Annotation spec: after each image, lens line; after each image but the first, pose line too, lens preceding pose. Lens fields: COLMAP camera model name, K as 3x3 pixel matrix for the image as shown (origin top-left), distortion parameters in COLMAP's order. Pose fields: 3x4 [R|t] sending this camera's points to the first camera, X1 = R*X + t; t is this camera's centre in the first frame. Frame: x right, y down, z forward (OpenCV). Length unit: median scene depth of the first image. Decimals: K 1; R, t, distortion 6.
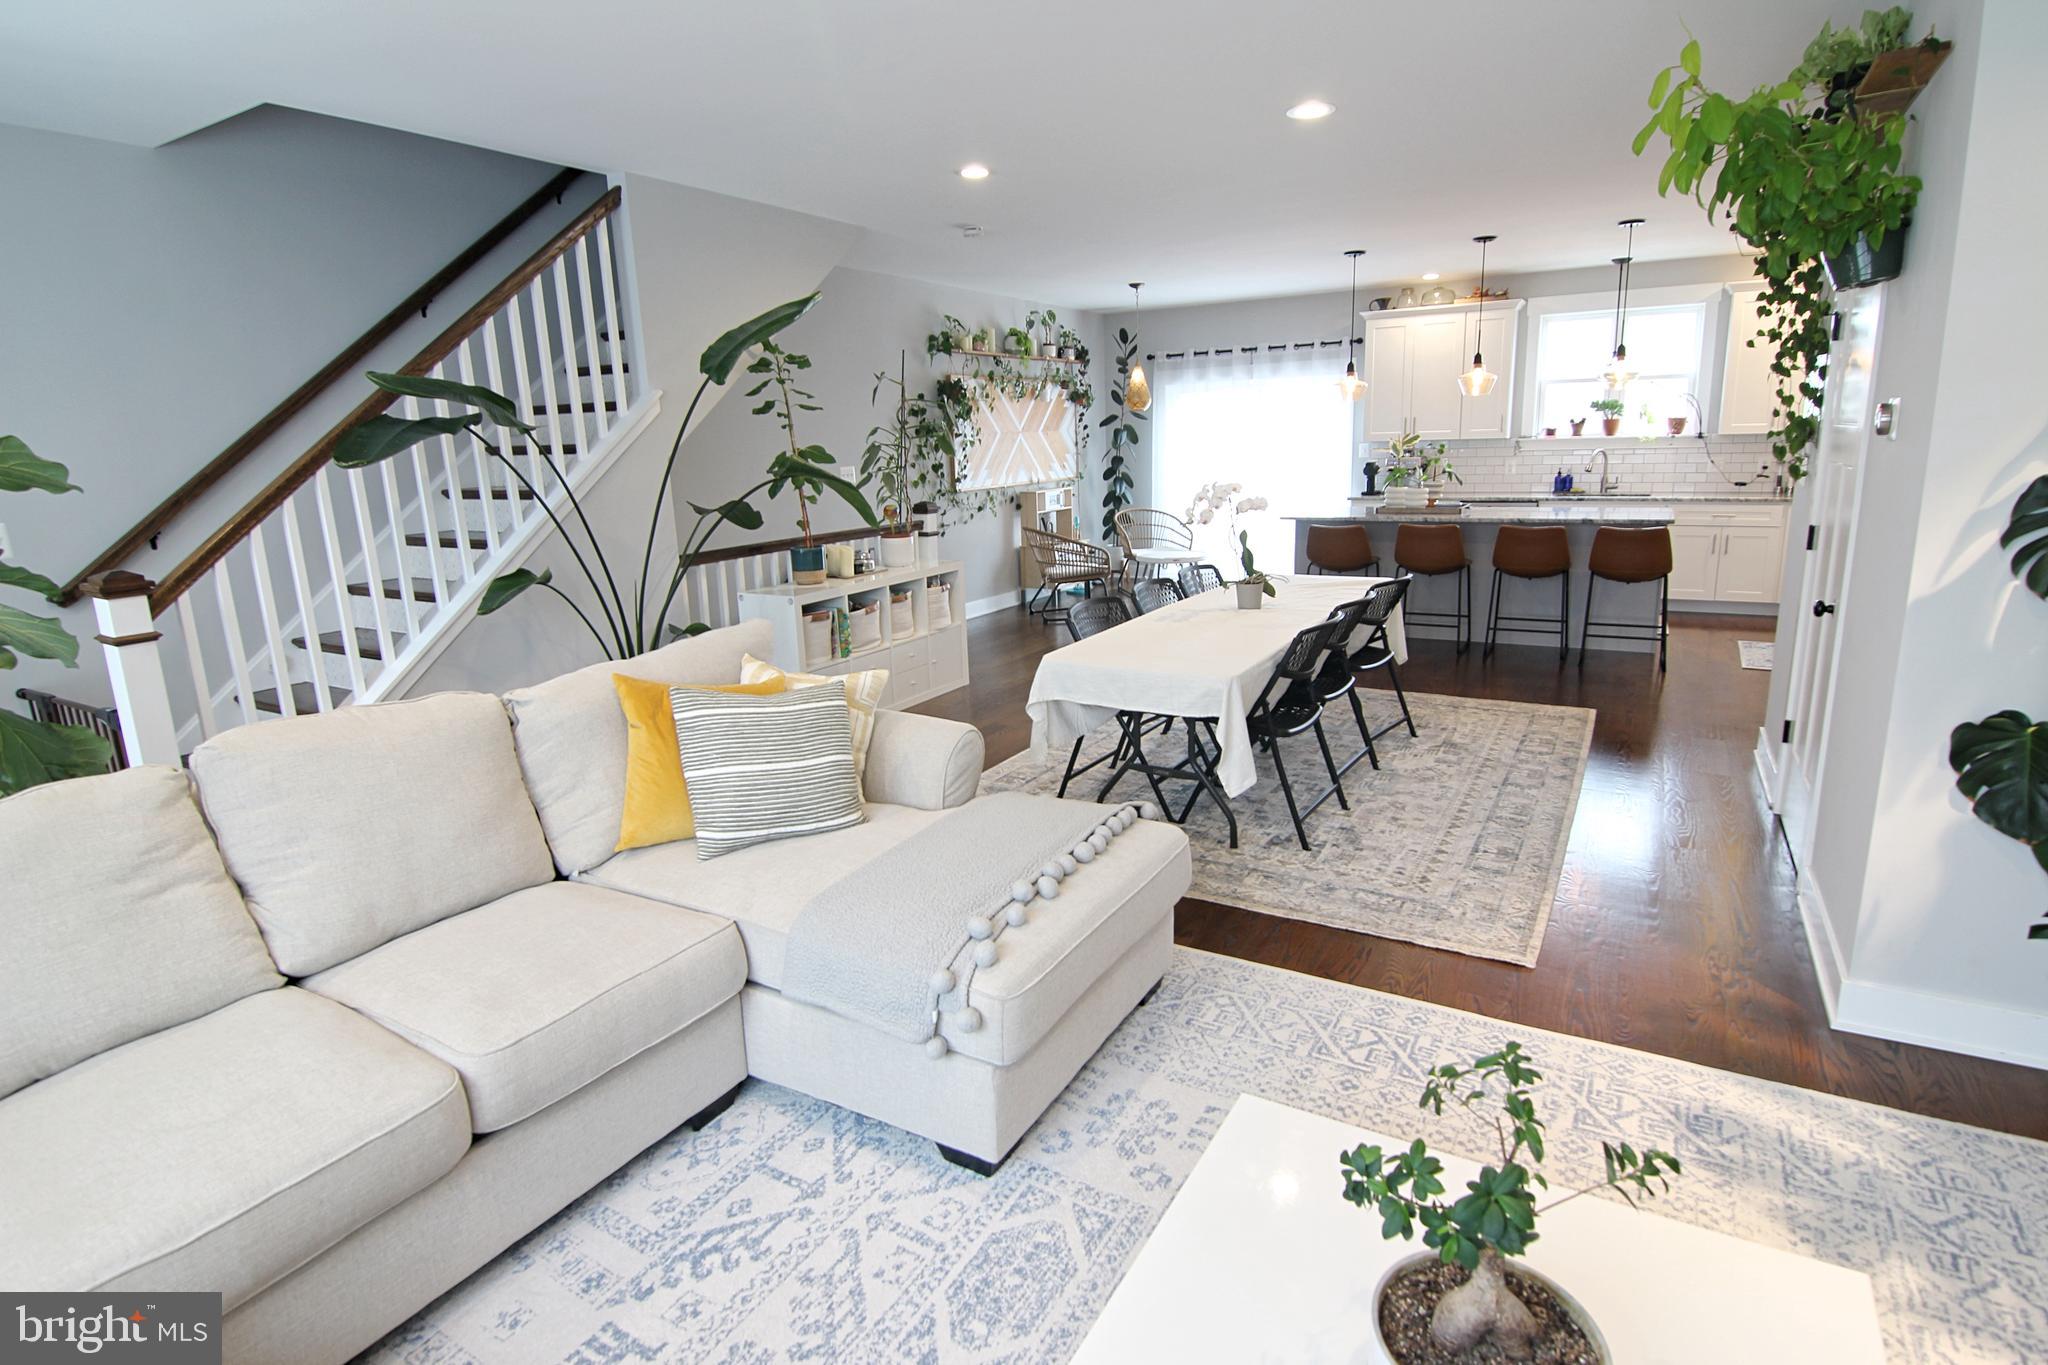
lens RADIAL K [[1042.4, 0, 1029.3], [0, 1042.4, 673.9], [0, 0, 1]] dist [-0.010607, -0.004787]
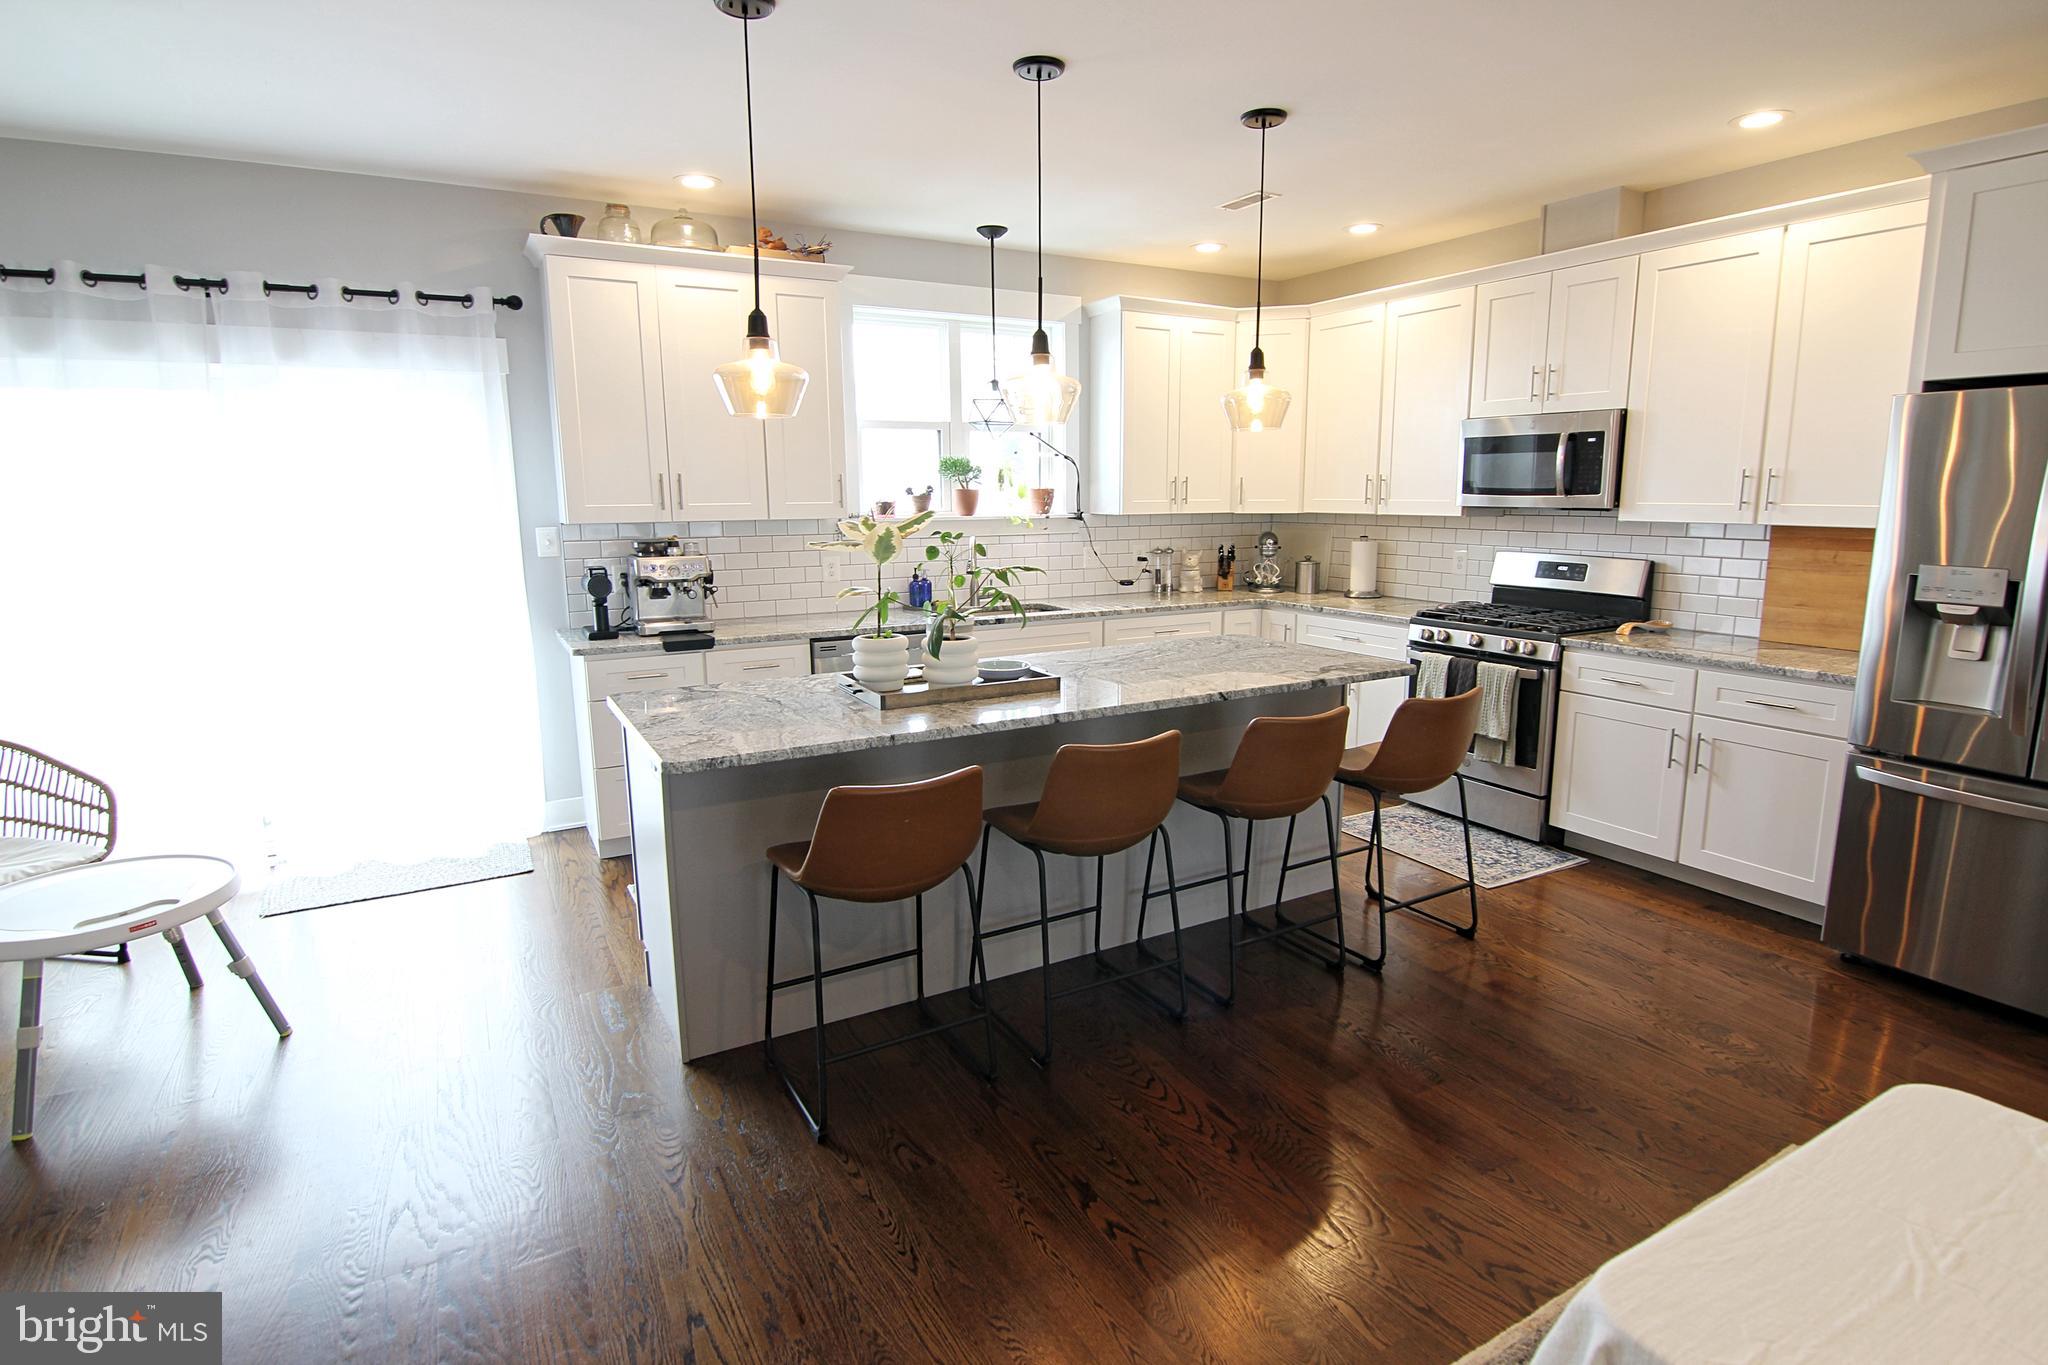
lens RADIAL K [[1042.4, 0, 1031.2], [0, 1042.4, 674.5], [0, 0, 1]] dist [-0.010607, -0.004787]
pose [[0.497480, -0.121161, 0.858973, 0.024528], [0.183427, 0.982501, 0.032353, -0.142786], [-0.847861, 0.141464, 0.510998, 0.635737]]
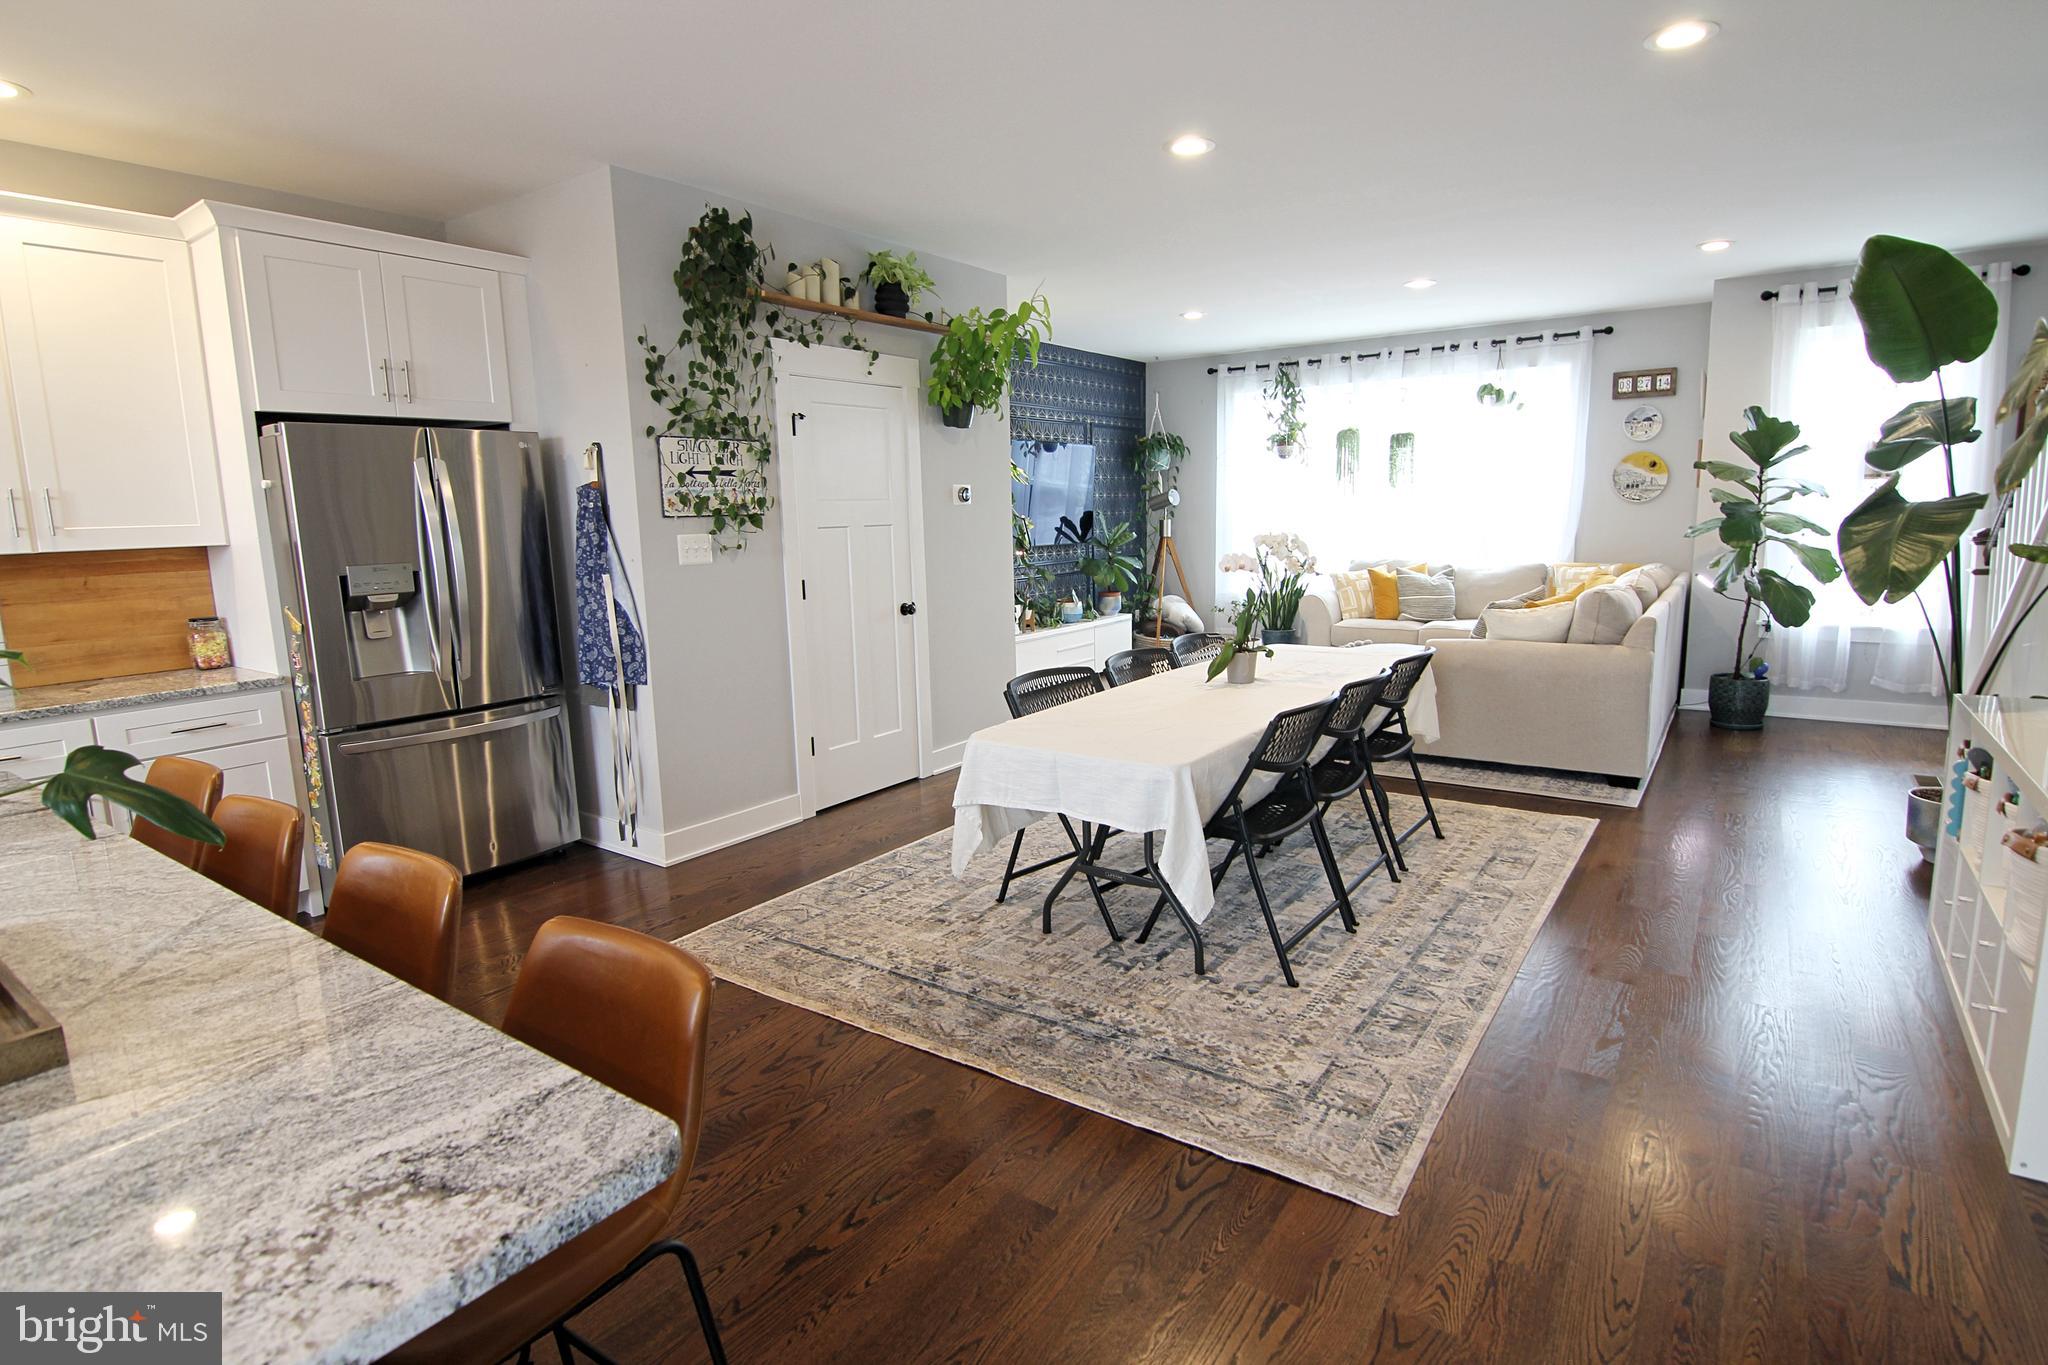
lens RADIAL K [[1042.4, 0, 1043.7], [0, 1042.4, 676.9], [0, 0, 1]] dist [-0.010607, -0.004787]
pose [[-0.996019, 0.046058, 0.076324, 0.158248], [0.071609, 0.923311, 0.377317, -0.207152], [-0.053092, 0.381281, -0.922934, 0.930745]]
